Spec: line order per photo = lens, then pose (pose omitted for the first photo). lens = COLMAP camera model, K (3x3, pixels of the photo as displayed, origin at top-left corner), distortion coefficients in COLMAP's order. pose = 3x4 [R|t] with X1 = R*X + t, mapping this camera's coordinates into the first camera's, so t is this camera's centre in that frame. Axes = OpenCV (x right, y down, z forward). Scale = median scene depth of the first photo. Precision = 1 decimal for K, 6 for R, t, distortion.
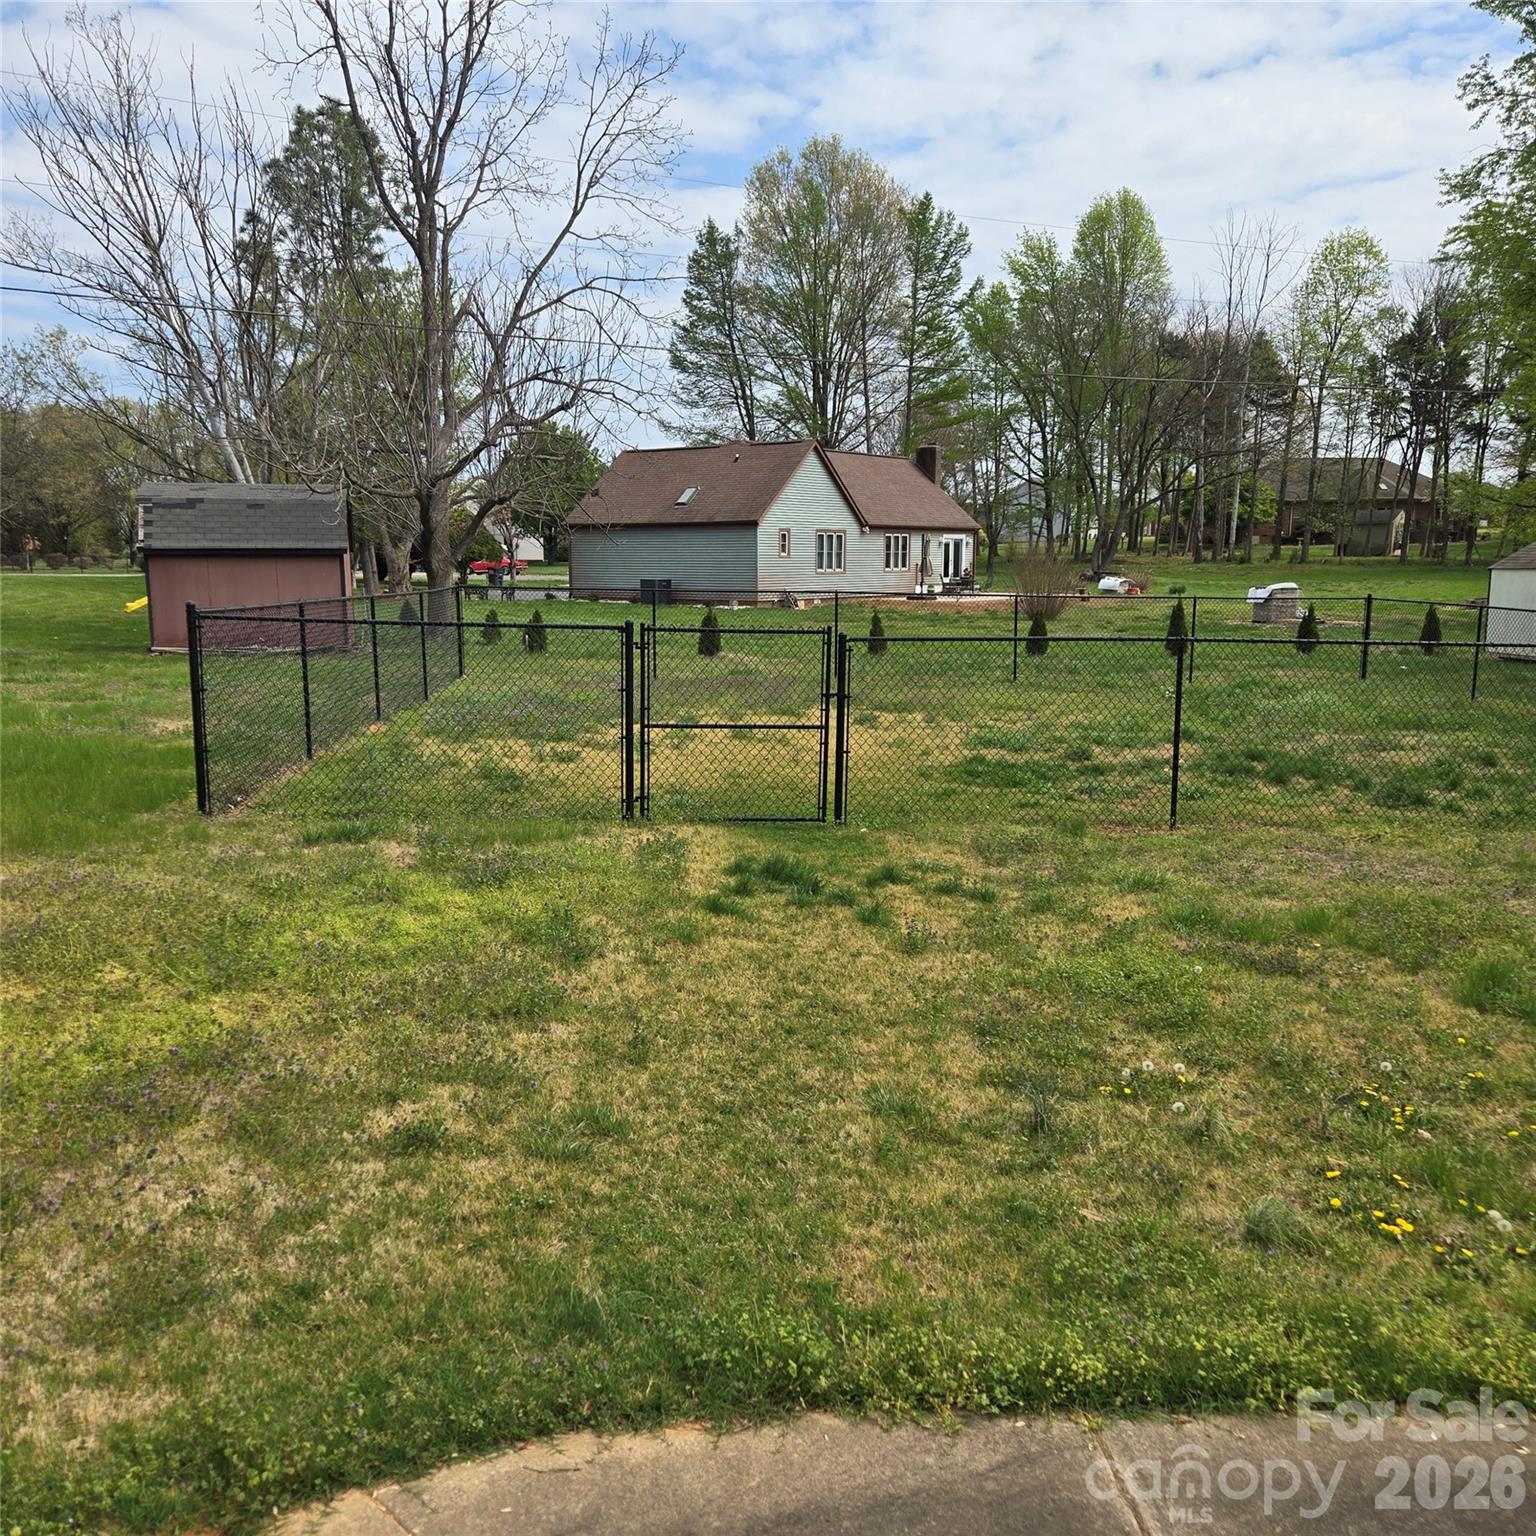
lens RADIAL K [[1374.3, 0, 763.3], [0, 1374.3, 770.0], [0, 0, 1]] dist [0.099981, -0.112528]
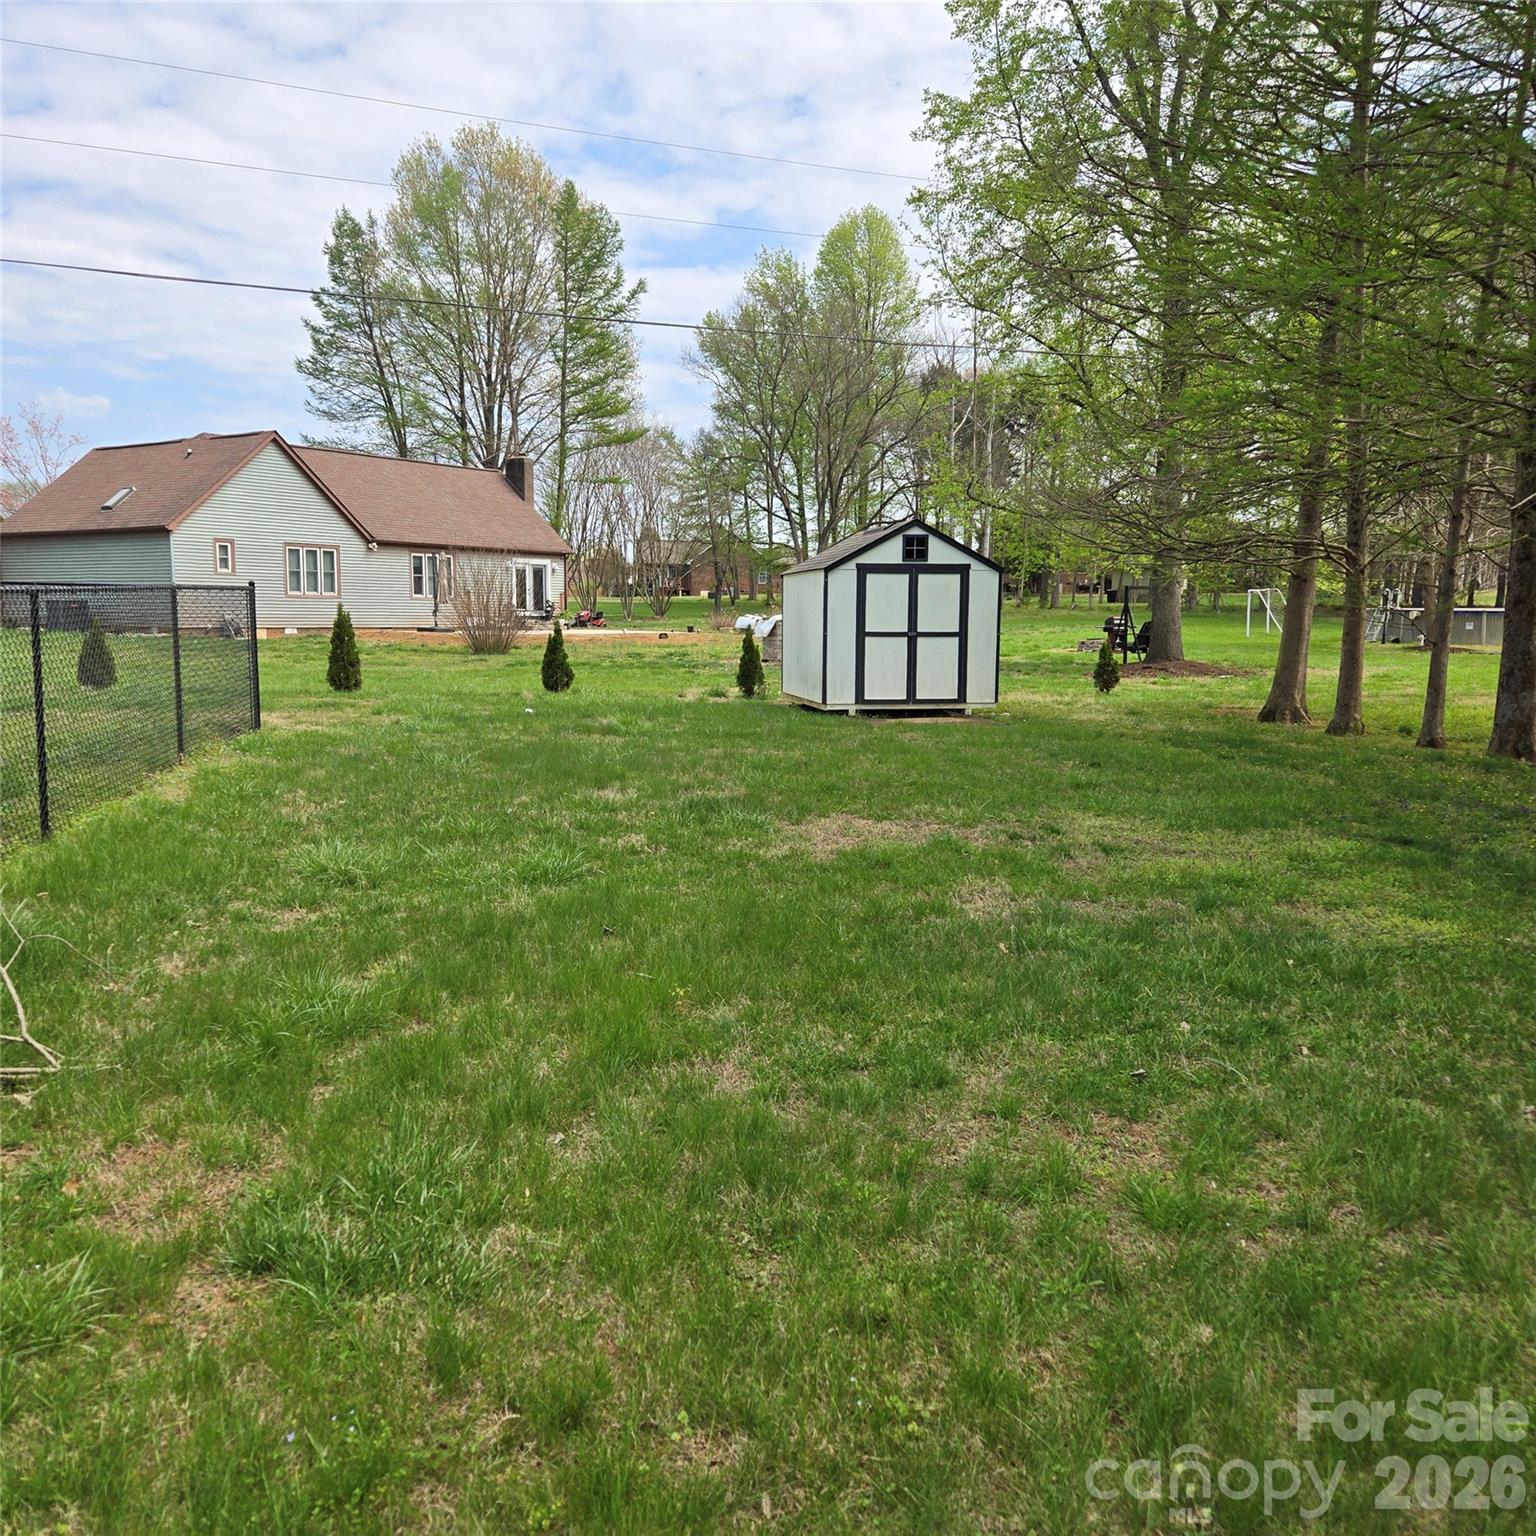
lens RADIAL K [[1392.1, 0, 767.4], [0, 1392.1, 746.8], [0, 0, 1]] dist [0.100390, -0.073971]
pose [[0.999608, 0.007044, 0.027109, 0.268268], [-0.005411, 0.998194, -0.059830, -0.006050], [-0.027482, 0.059660, 0.997840, 0.155688]]
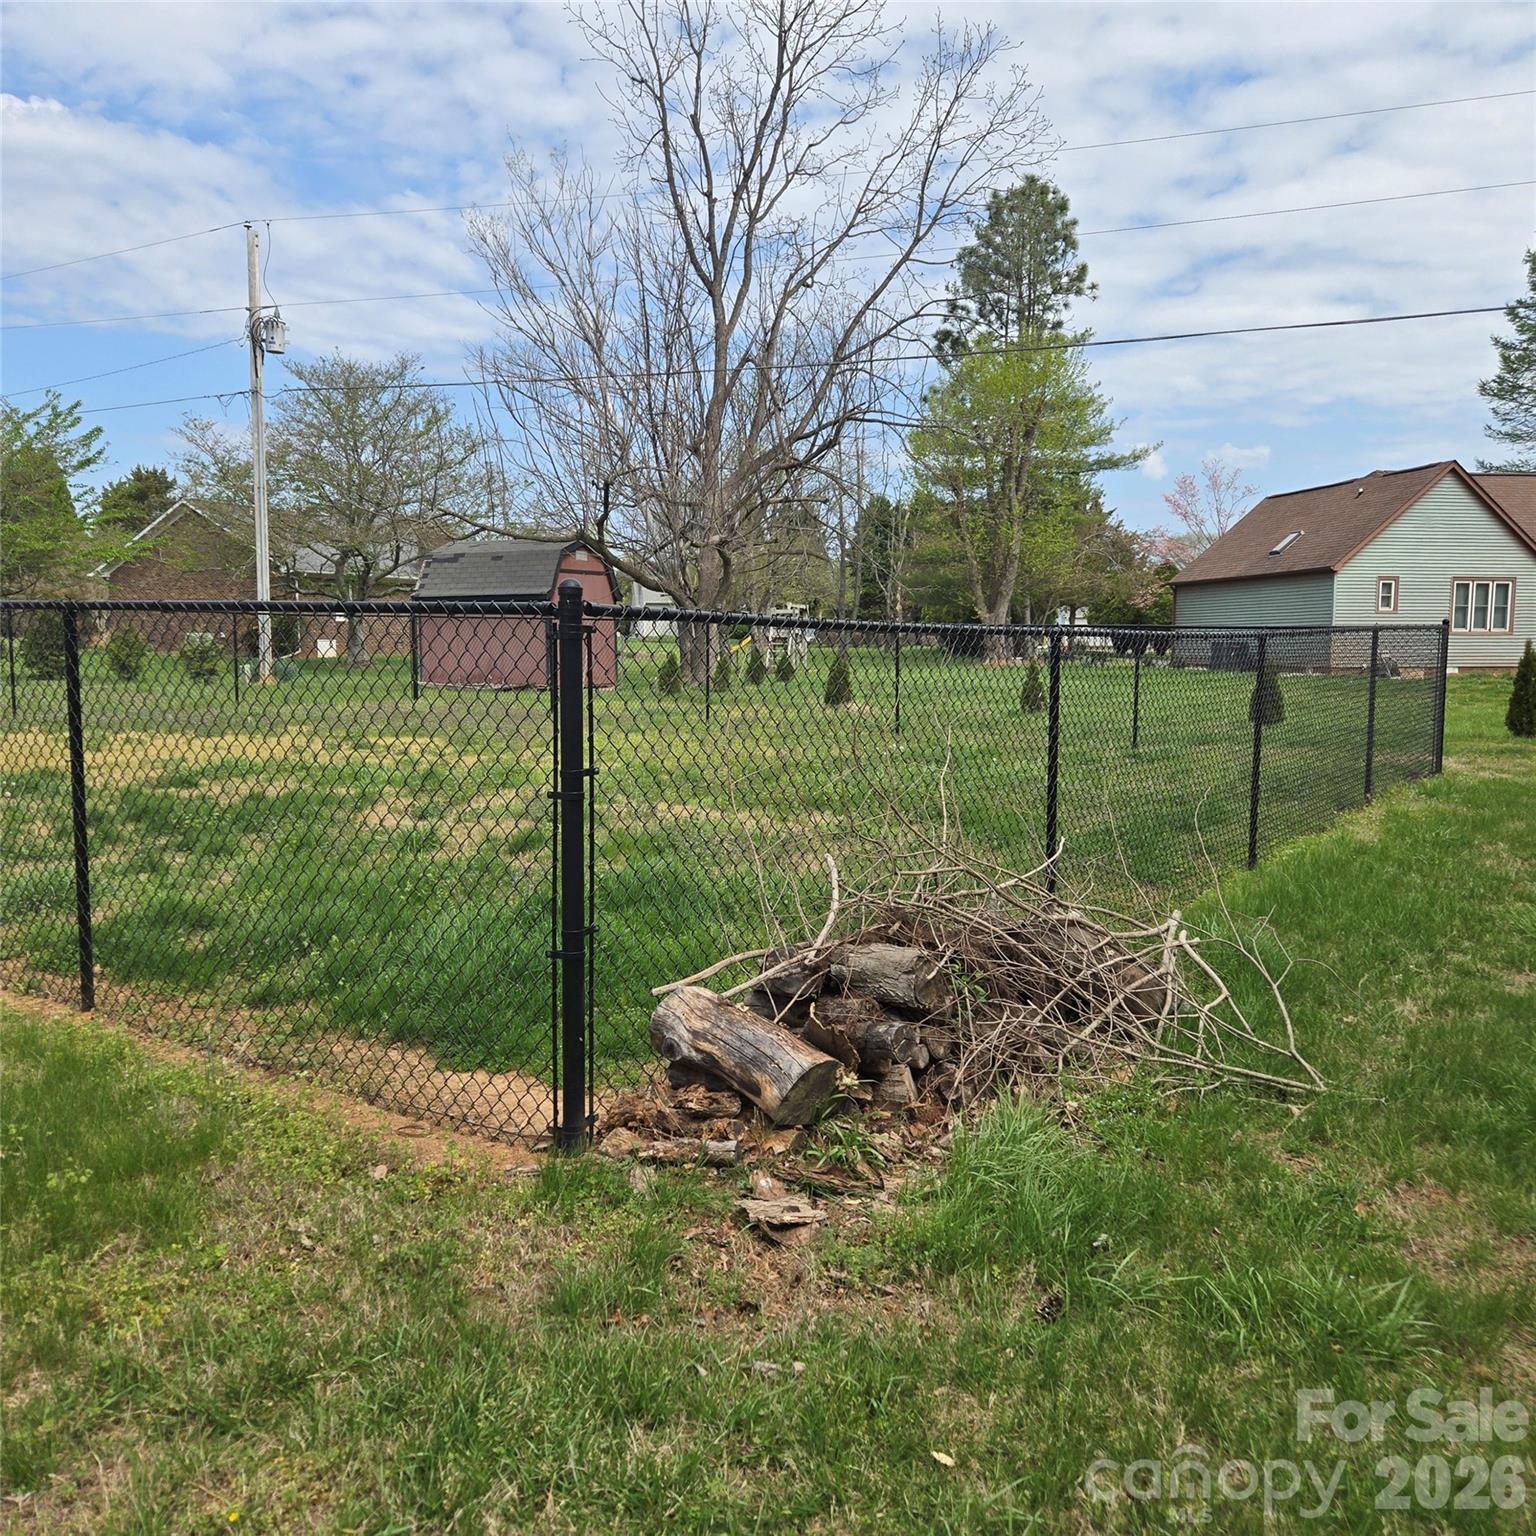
lens RADIAL K [[1390.0, 0, 756.1], [0, 1390.0, 764.2], [0, 0, 1]] dist [0.110388, -0.089233]
pose [[0.739768, 0.062769, -0.669928, 0.257106], [-0.109980, 0.993529, -0.028357, -0.005411], [0.663813, 0.094656, 0.741884, 0.148942]]
